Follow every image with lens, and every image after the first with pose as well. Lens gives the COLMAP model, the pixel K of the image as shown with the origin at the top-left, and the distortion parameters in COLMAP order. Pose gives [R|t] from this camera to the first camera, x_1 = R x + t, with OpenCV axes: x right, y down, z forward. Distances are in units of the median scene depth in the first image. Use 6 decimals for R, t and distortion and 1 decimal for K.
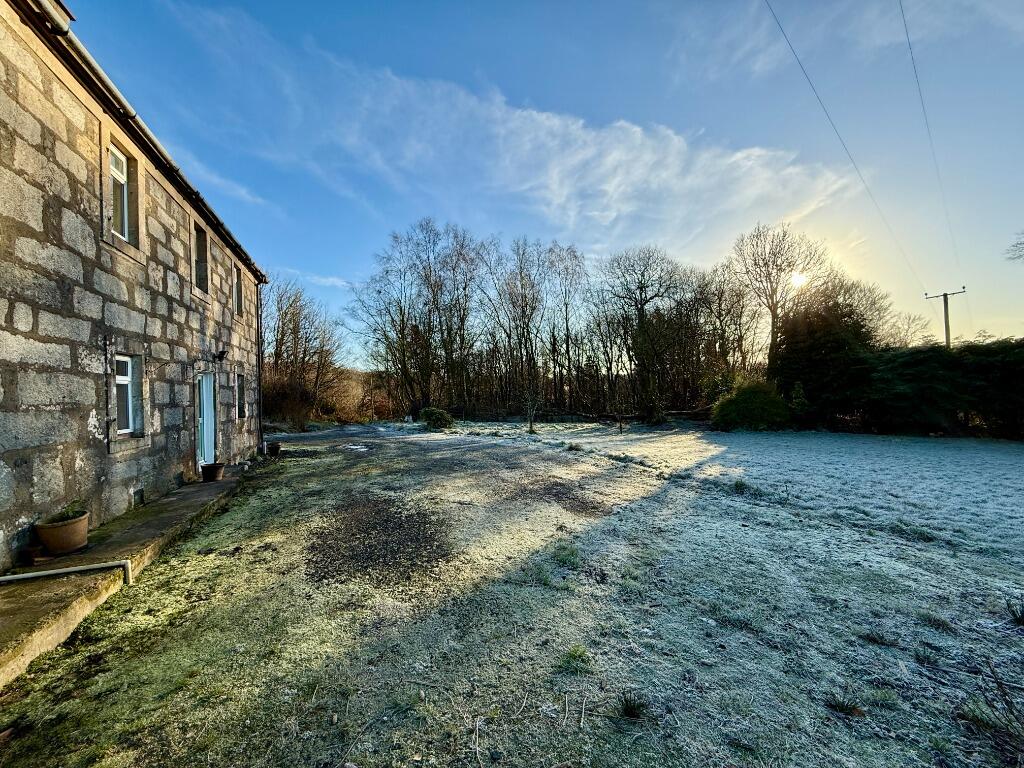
lens RADIAL K [[406.0, 0, 509.8], [0, 406.0, 384.1], [0, 0, 1]] dist [-0.000347, 0.000014]
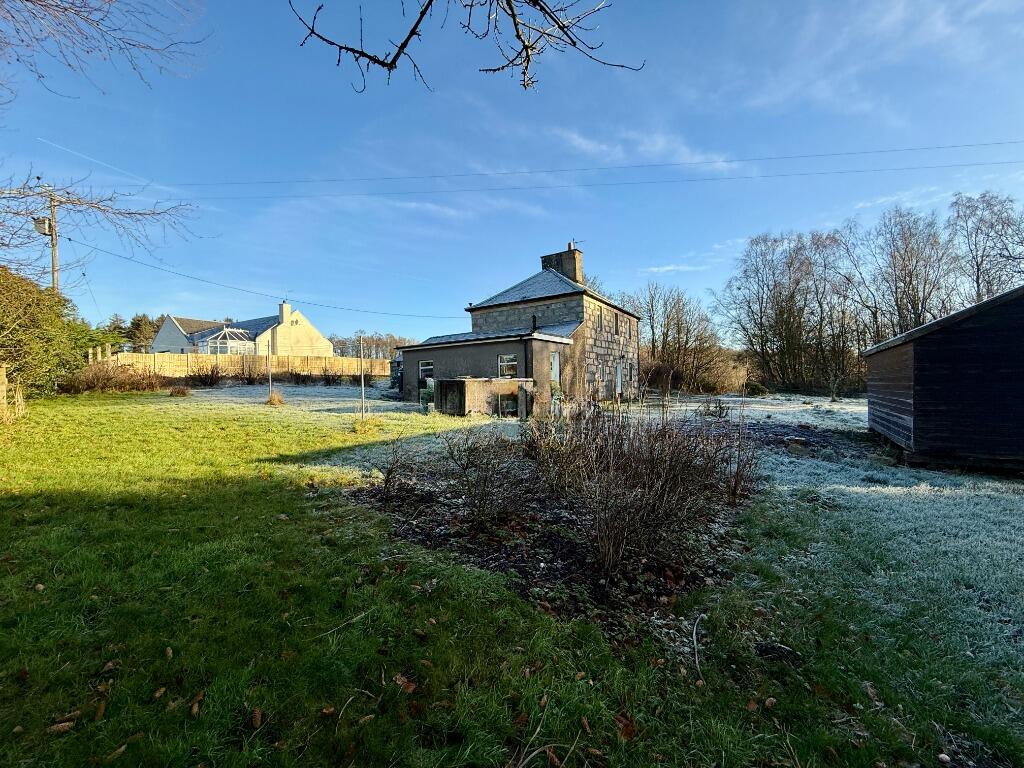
lens RADIAL K [[406.0, 0, 513.4], [0, 406.0, 382.4], [0, 0, 1]] dist [-0.000347, 0.000014]
pose [[0.616501, 0.010894, -0.787279, 1.784803], [0.020345, 0.999350, 0.029760, 0.008262], [0.787091, -0.034364, 0.615878, -2.298352]]
